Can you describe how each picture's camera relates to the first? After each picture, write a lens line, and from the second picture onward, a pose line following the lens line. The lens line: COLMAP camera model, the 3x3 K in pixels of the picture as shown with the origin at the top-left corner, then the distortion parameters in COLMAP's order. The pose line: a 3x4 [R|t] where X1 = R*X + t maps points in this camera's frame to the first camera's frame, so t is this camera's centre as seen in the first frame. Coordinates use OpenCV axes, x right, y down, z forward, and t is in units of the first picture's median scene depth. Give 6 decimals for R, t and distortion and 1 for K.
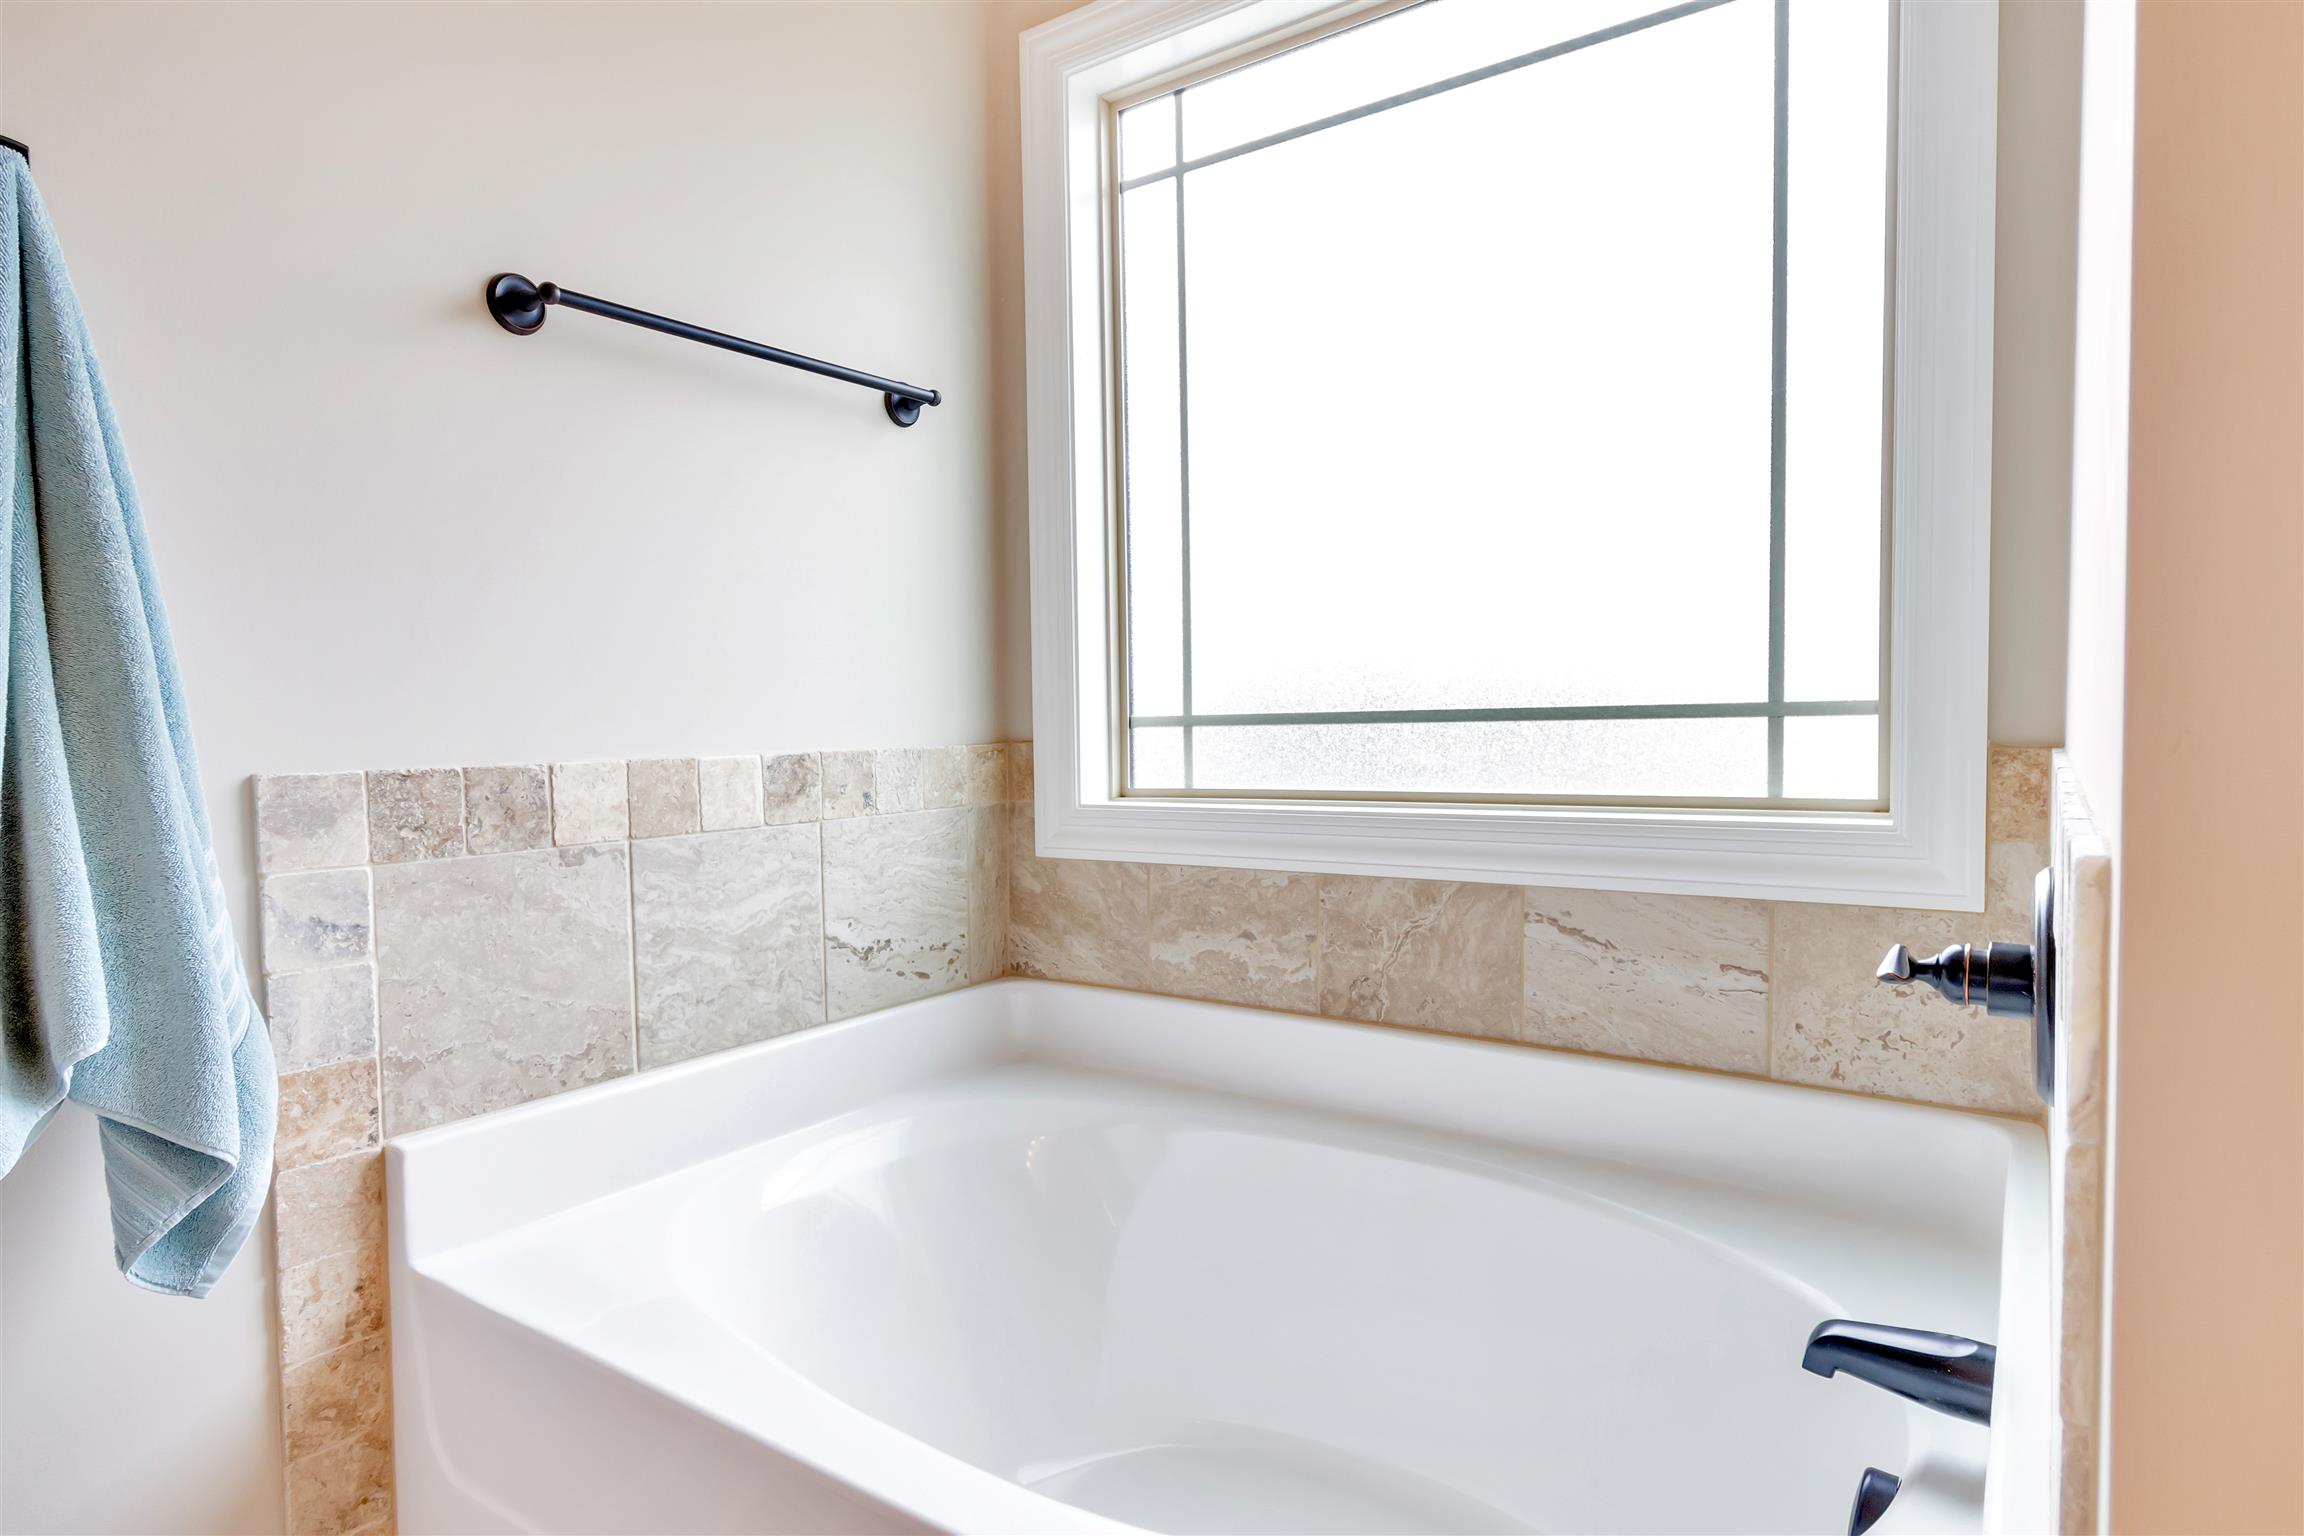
lens RADIAL K [[1258.9, 0, 1153.7], [0, 1258.9, 792.5], [0, 0, 1]] dist [0.000819, 0.000502]
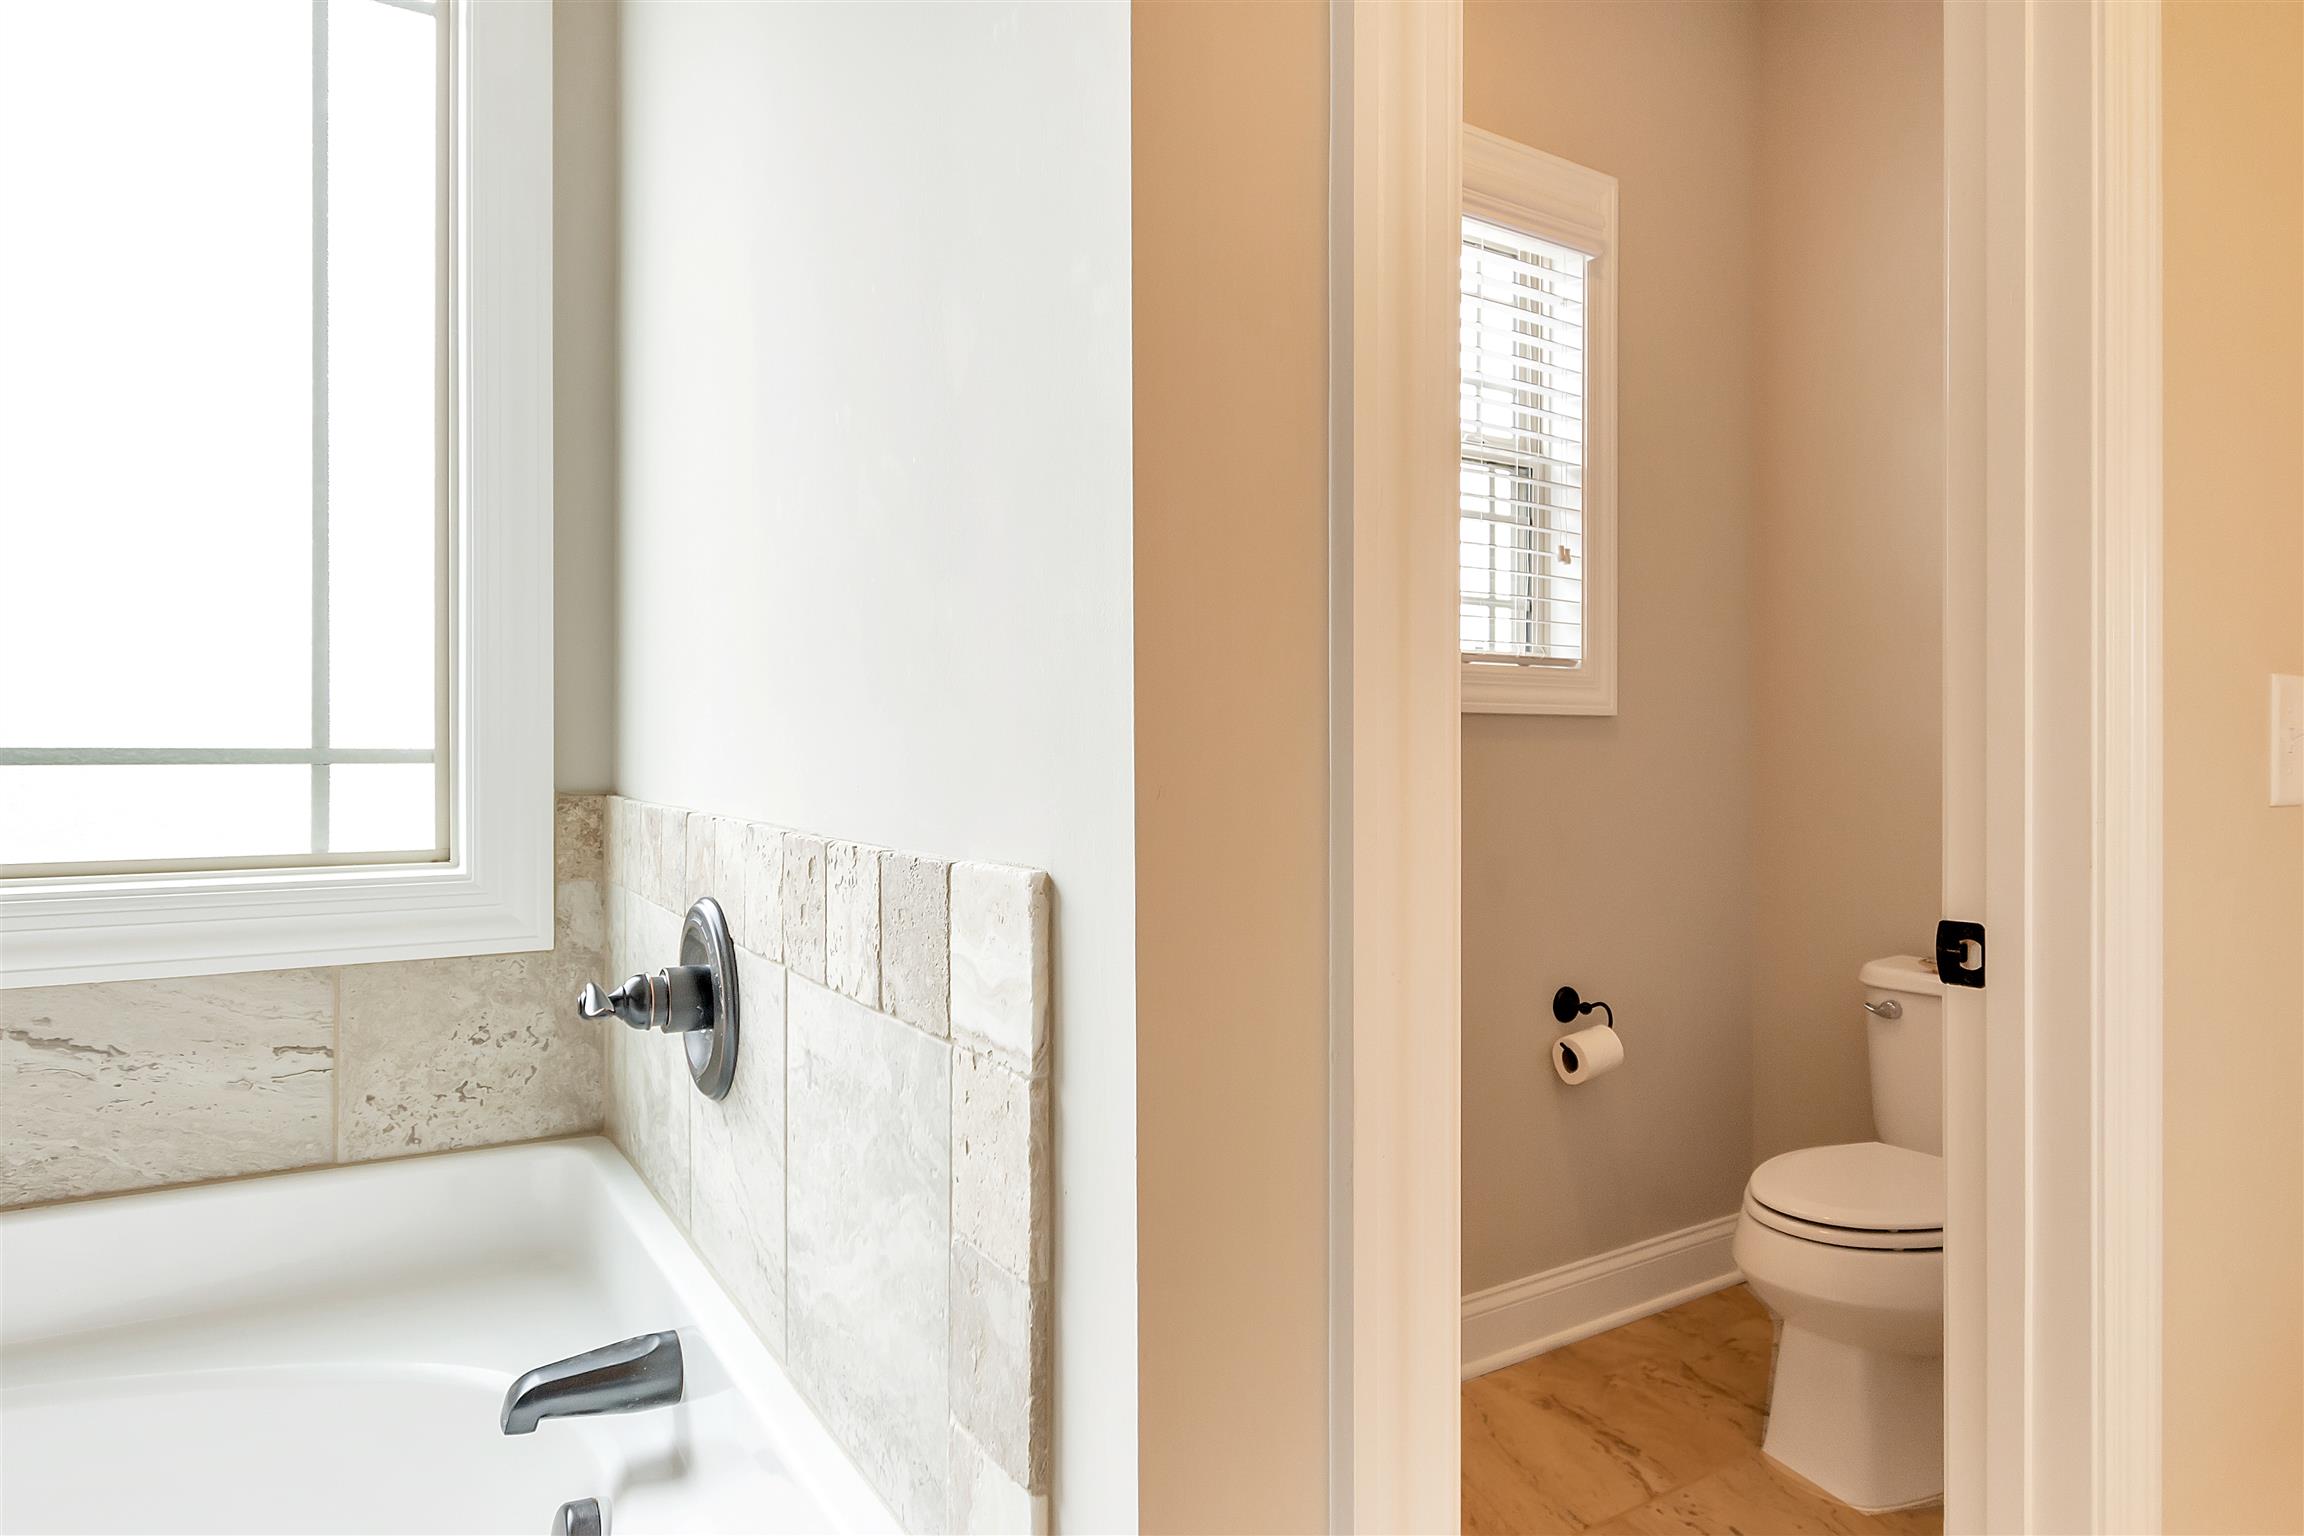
lens RADIAL K [[1303.9, 0, 1152.0], [0, 1303.9, 768.0], [0, 0, 1]] dist [-0.001386, -0.001471]
pose [[0.387038, 0.009317, 0.922017, -0.156916], [0.043912, 0.998628, -0.028524, -0.004566], [-0.921018, 0.051527, 0.386098, 0.089238]]
